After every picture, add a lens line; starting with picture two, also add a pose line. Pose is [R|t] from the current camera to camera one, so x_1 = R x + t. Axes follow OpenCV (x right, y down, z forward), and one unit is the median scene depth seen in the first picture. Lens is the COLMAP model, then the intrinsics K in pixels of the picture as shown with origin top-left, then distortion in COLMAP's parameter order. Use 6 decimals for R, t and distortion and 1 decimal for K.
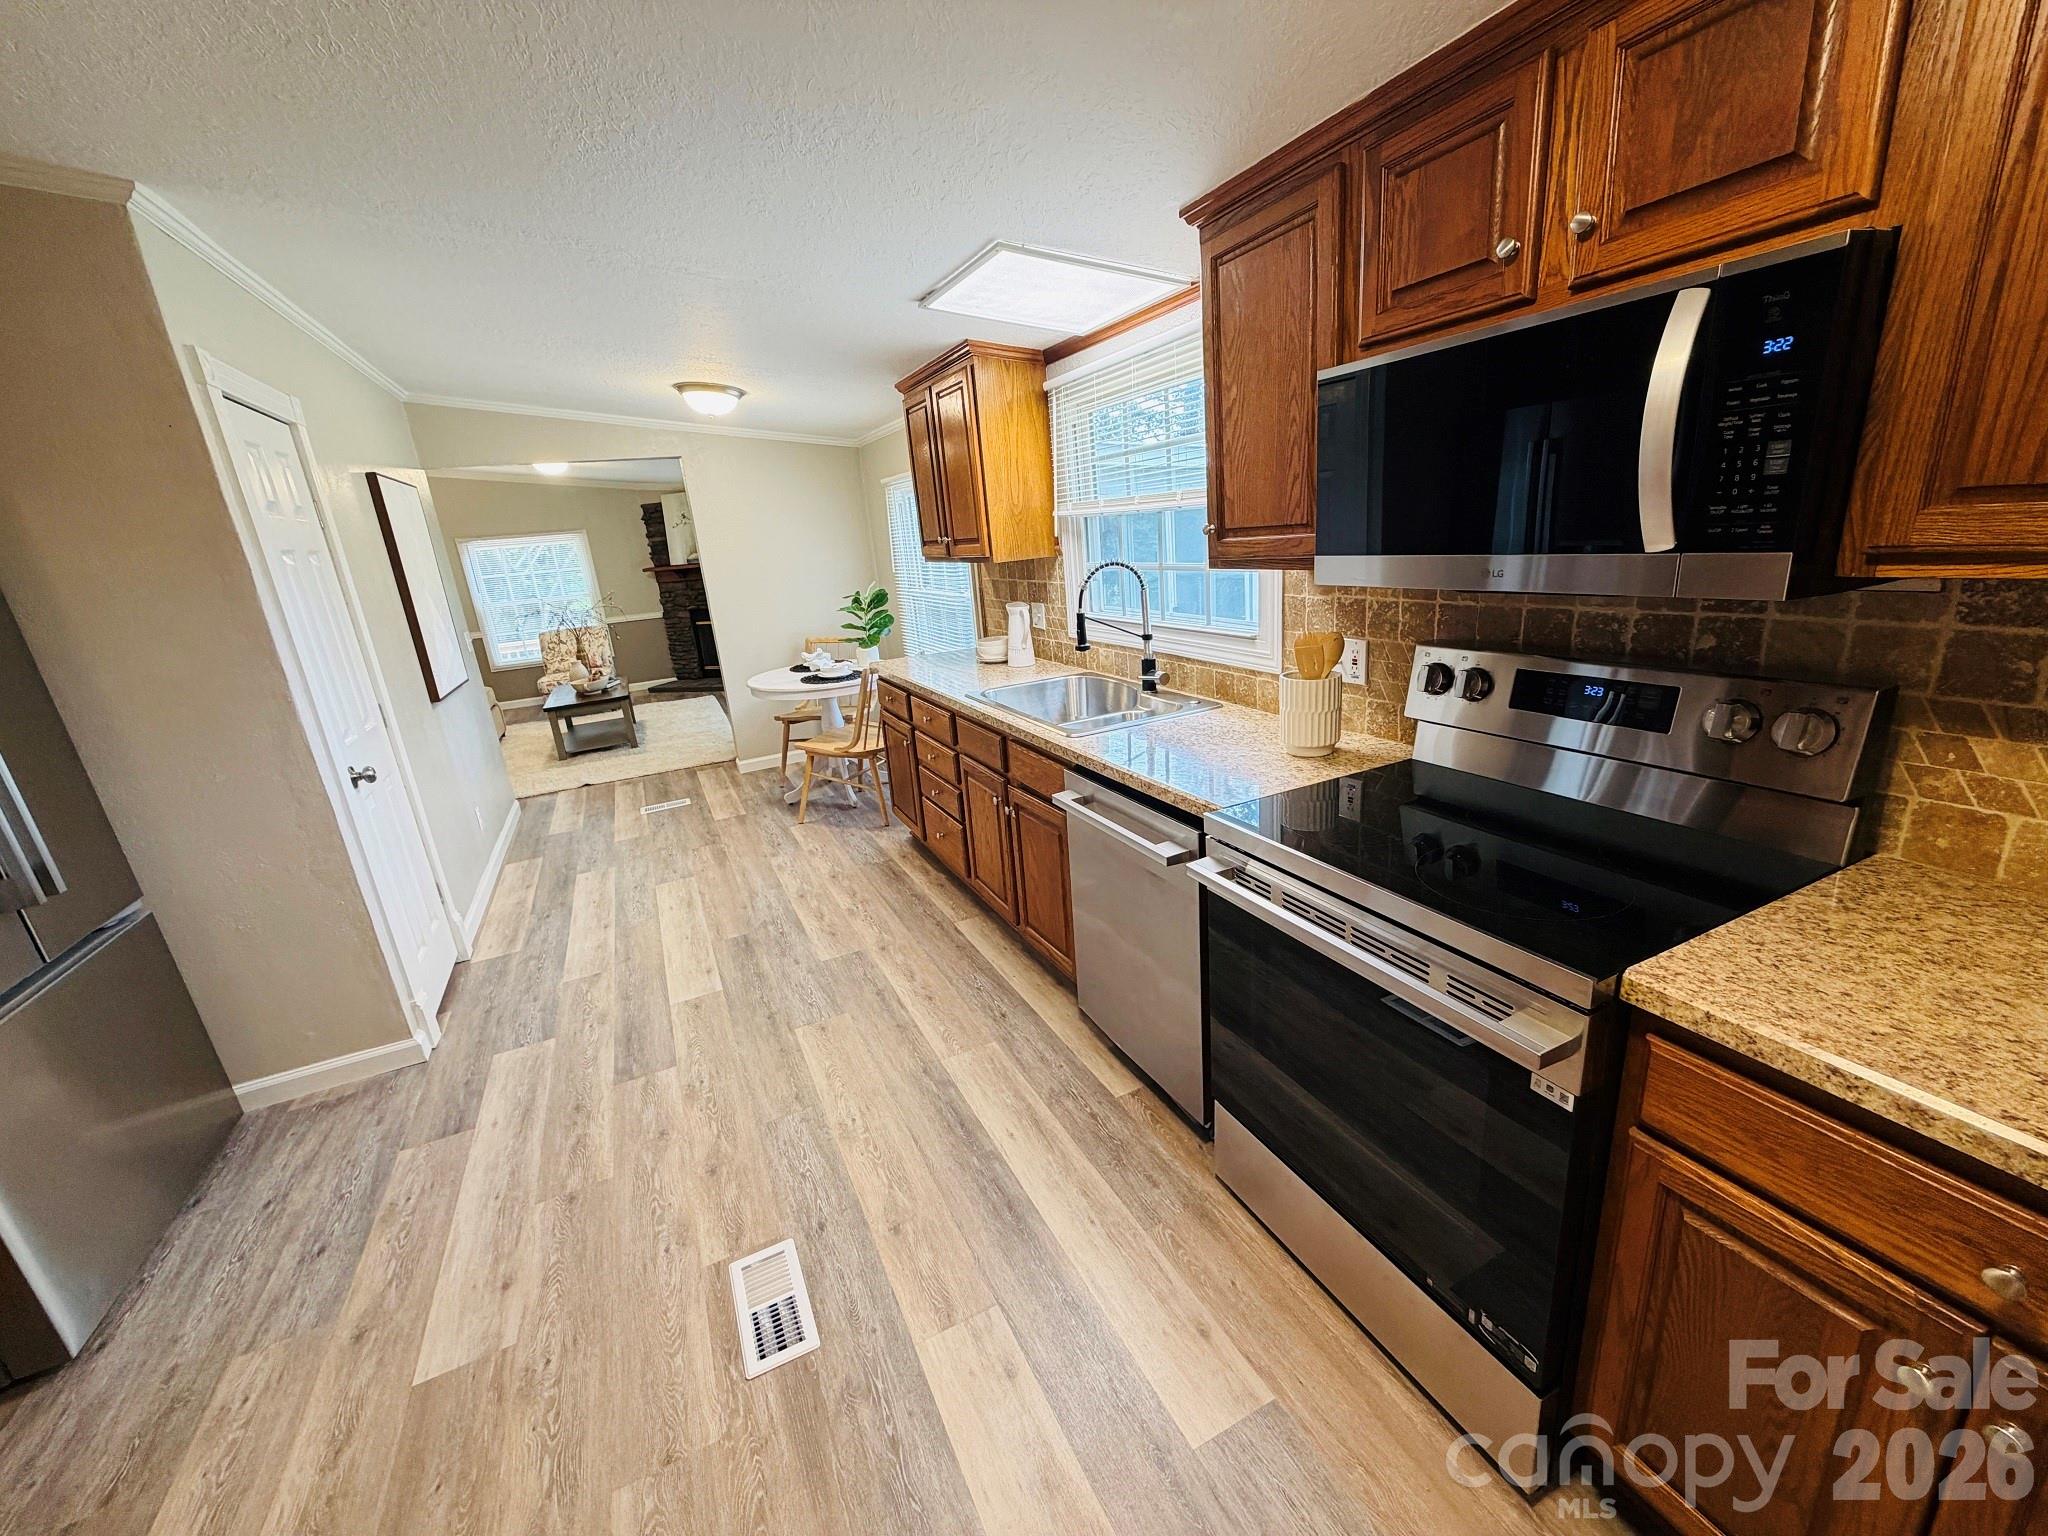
lens RADIAL K [[813.6, 0, 1019.1], [0, 813.6, 767.0], [0, 0, 1]] dist [-0.000379, -0.000055]
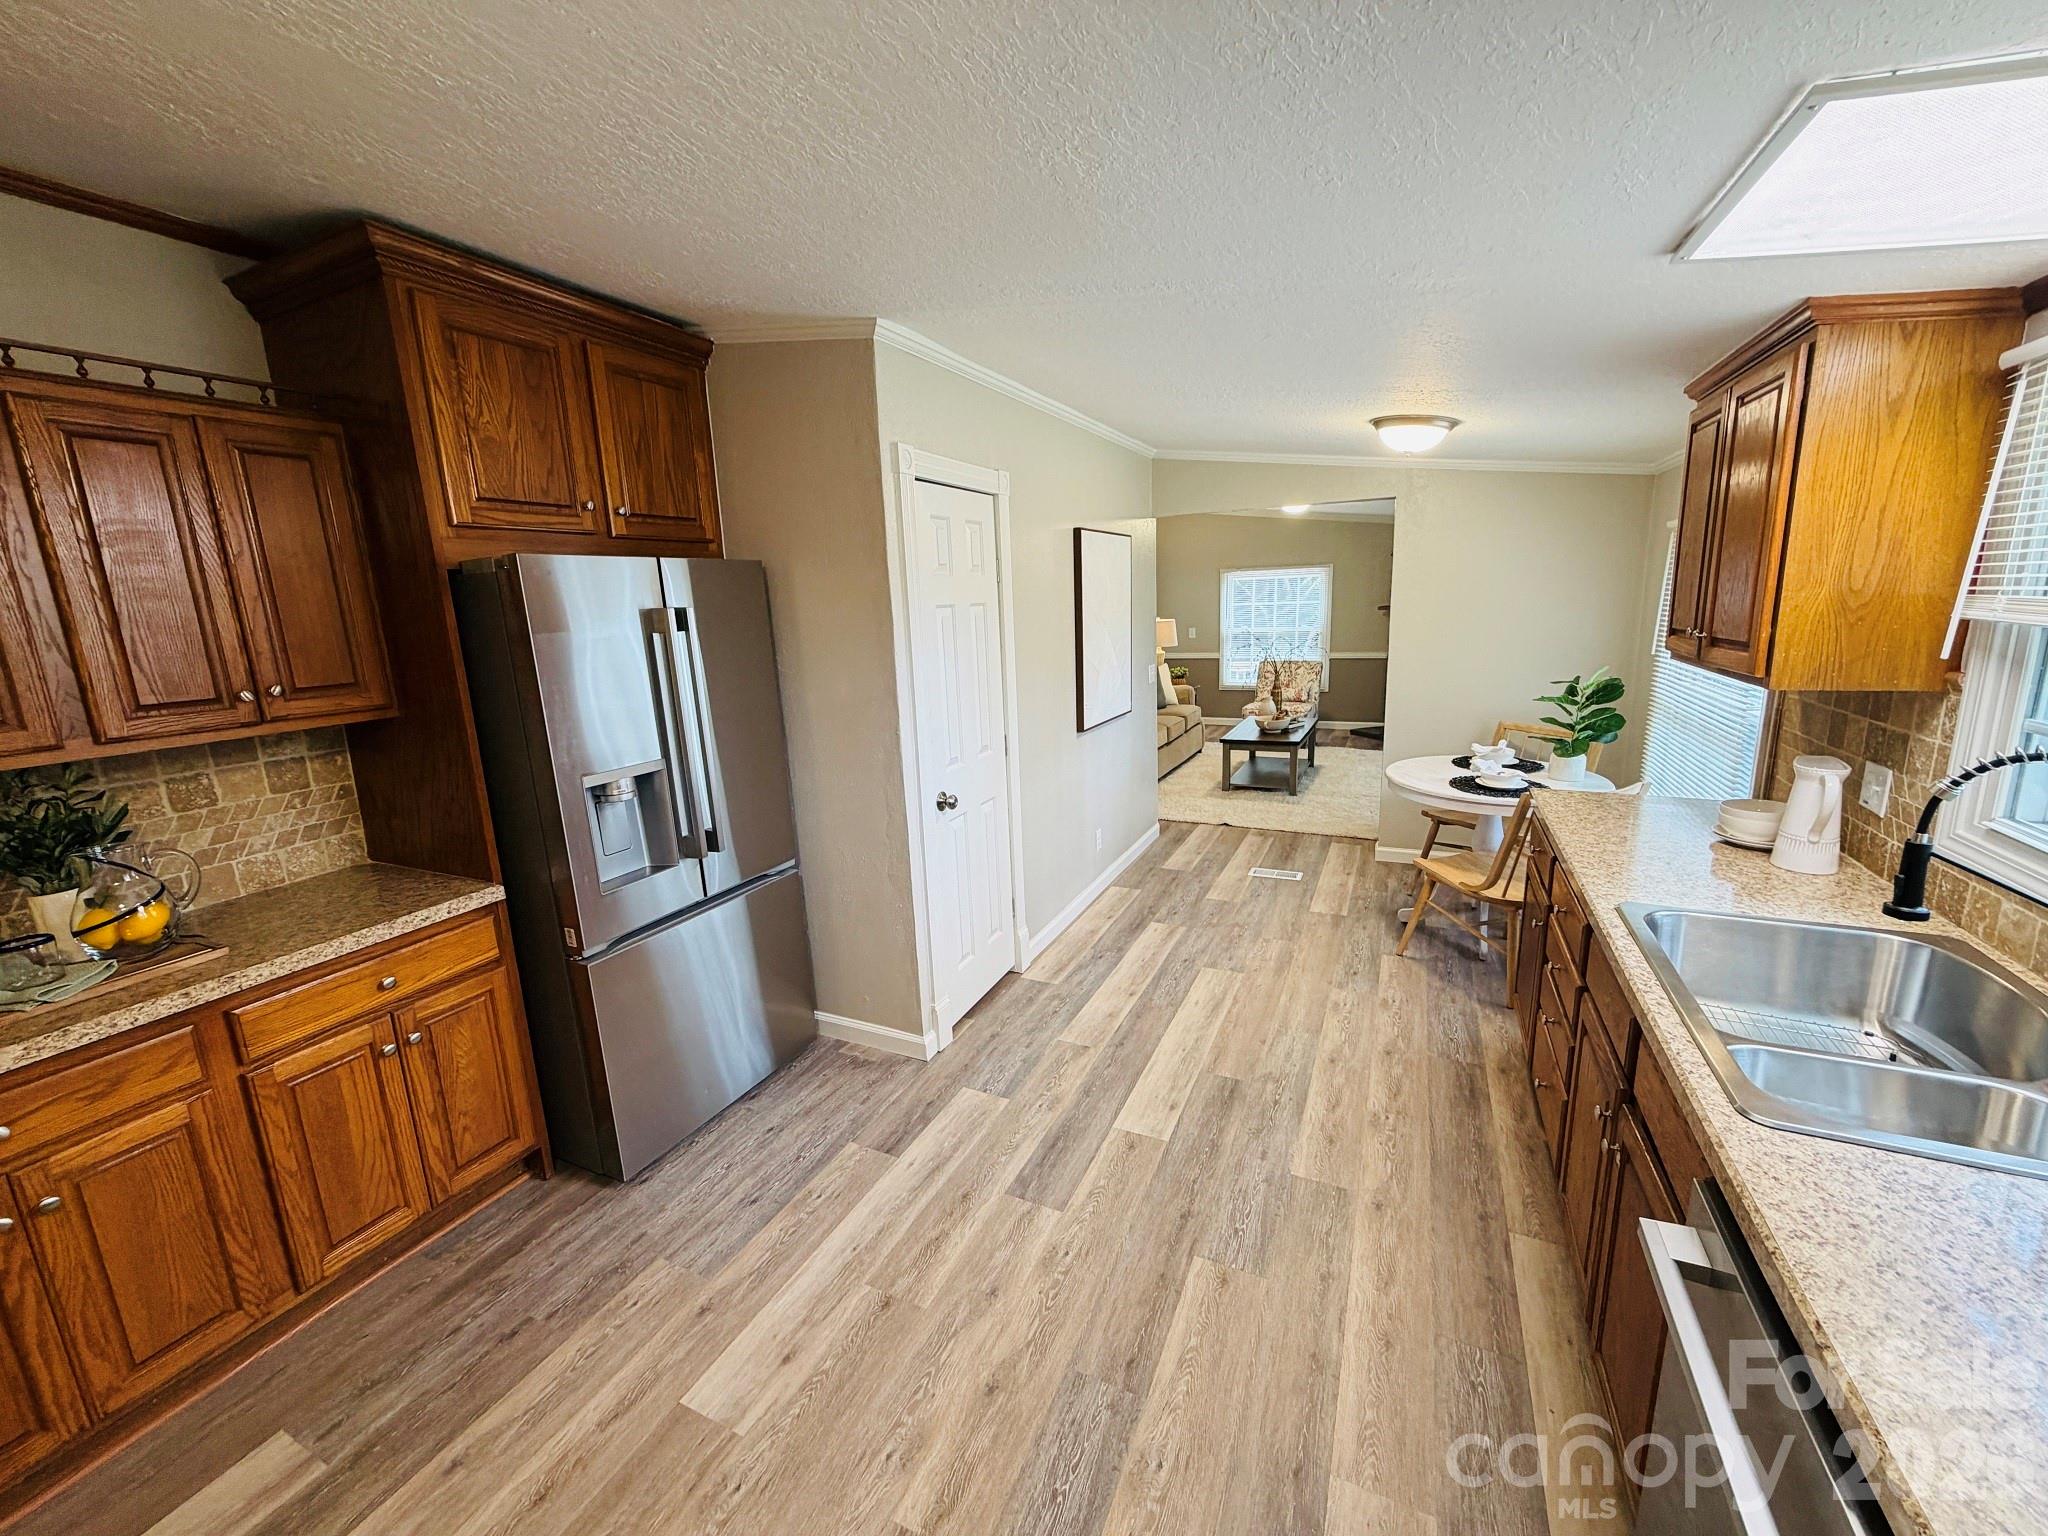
lens RADIAL K [[813.6, 0, 1019.1], [0, 813.6, 767.0], [0, 0, 1]] dist [-0.000379, -0.000055]
pose [[0.624927, 0.219653, -0.749145, 0.077443], [-0.238199, 0.967492, 0.084970, -0.122980], [0.743456, 0.125346, 0.656933, 0.251012]]
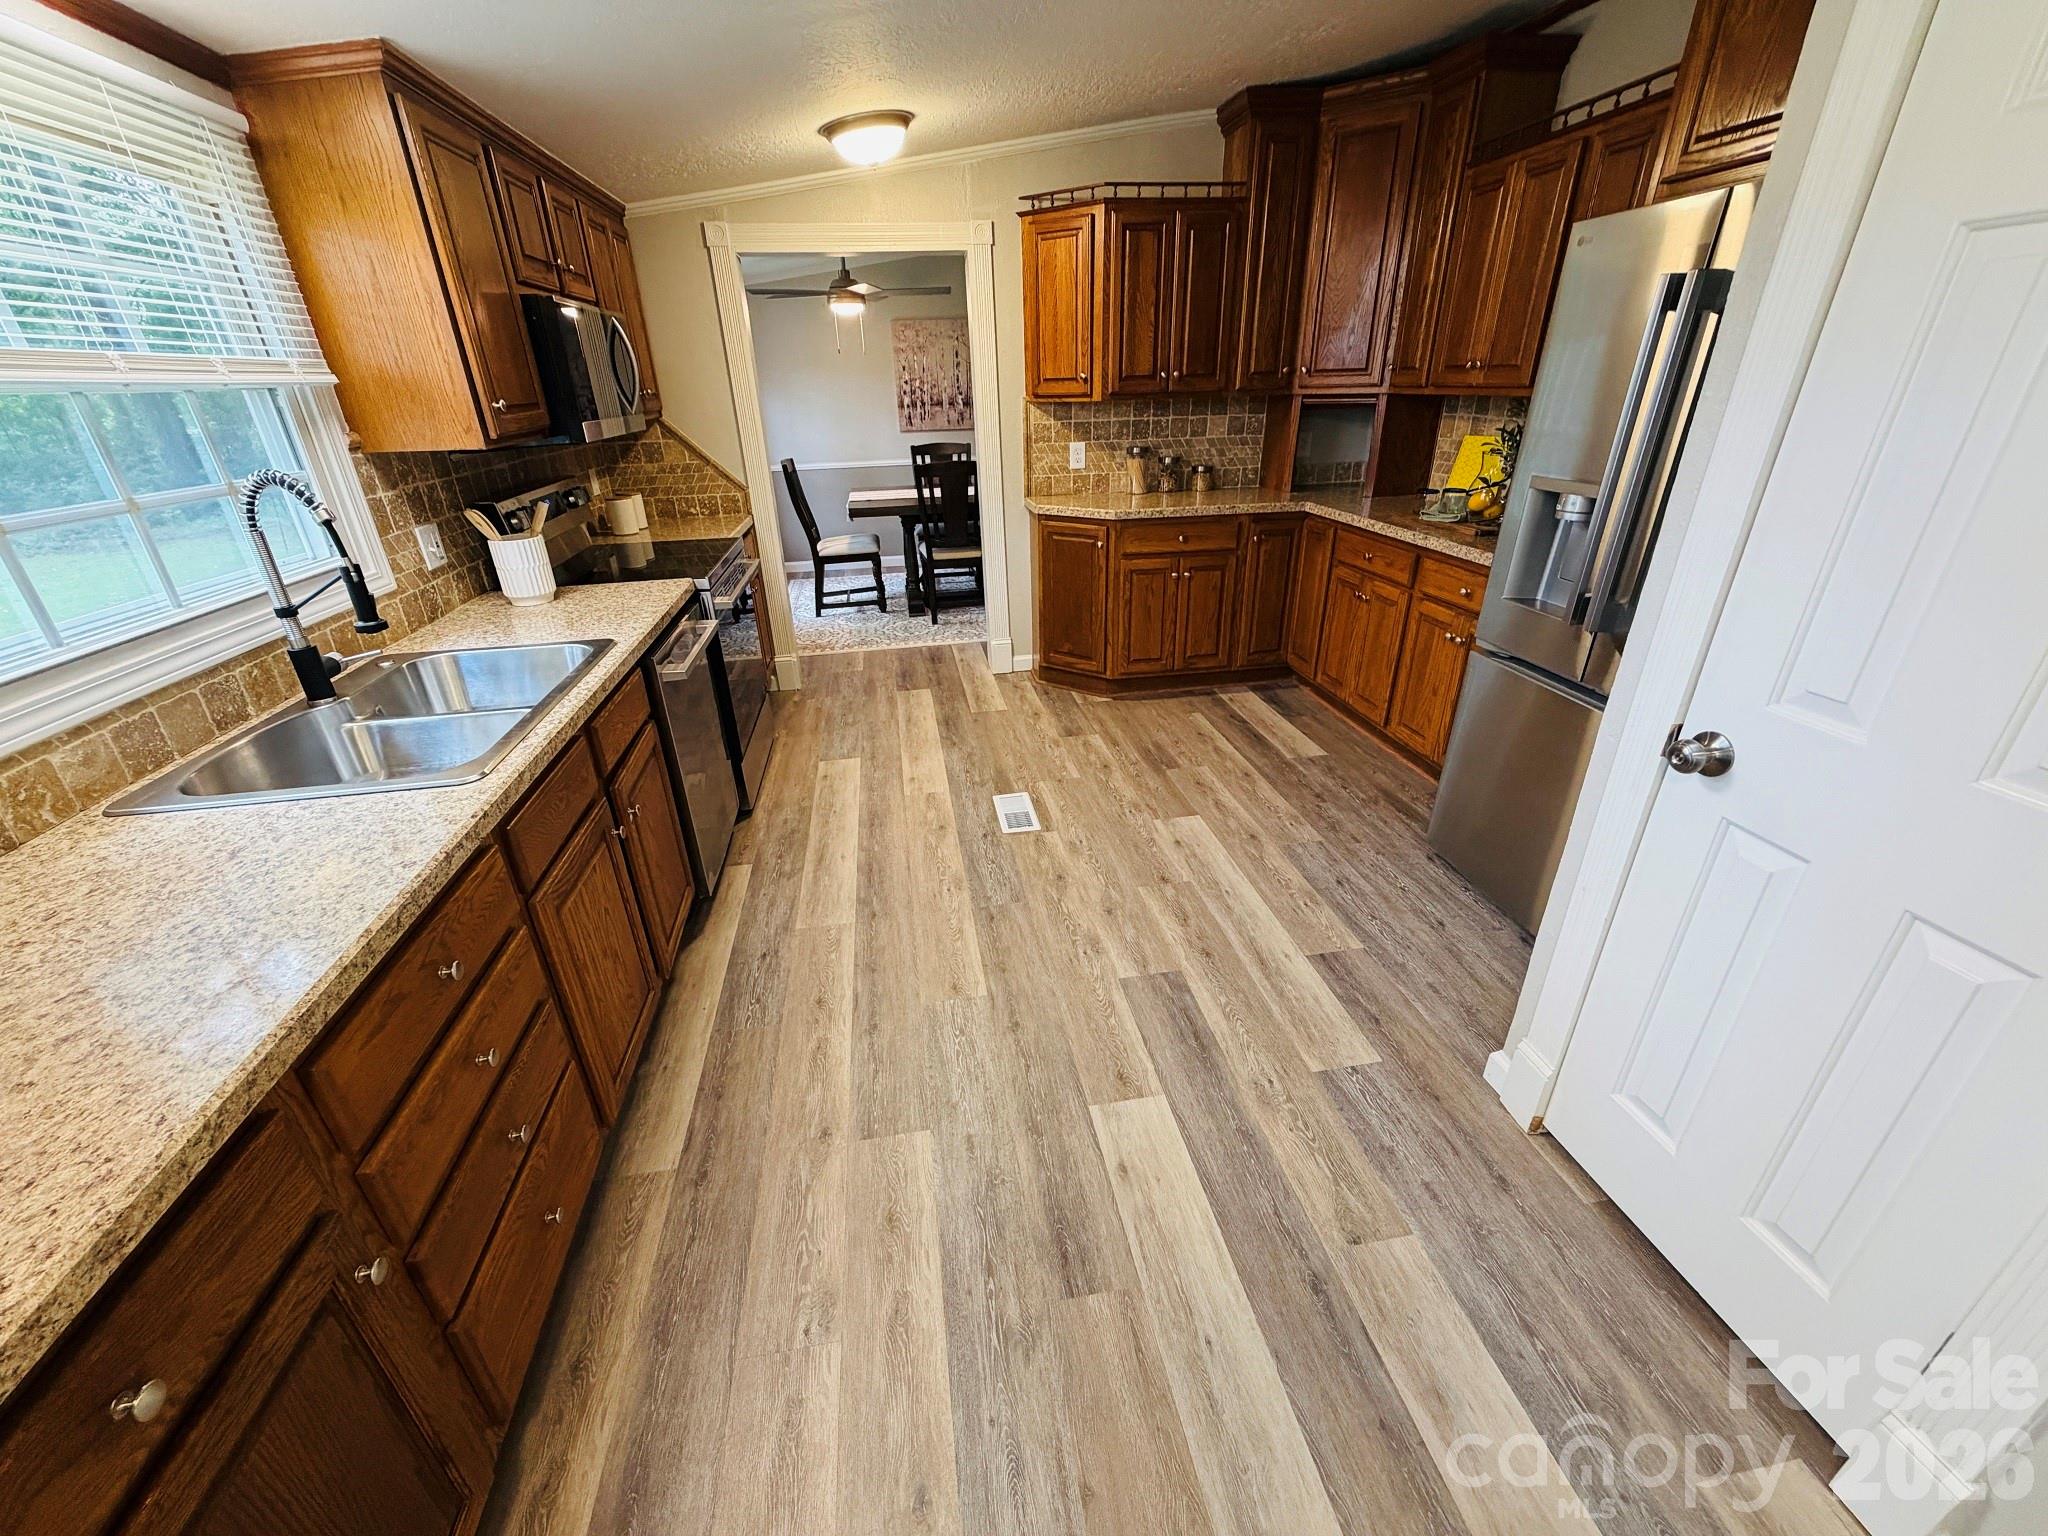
lens RADIAL K [[813.6, 0, 1019.1], [0, 813.6, 767.0], [0, 0, 1]] dist [-0.000379, -0.000055]
pose [[-0.952516, -0.023798, 0.303558, -0.444097], [0.184746, 0.747301, 0.638287, -0.297193], [-0.242039, 0.664060, -0.707419, 1.146220]]
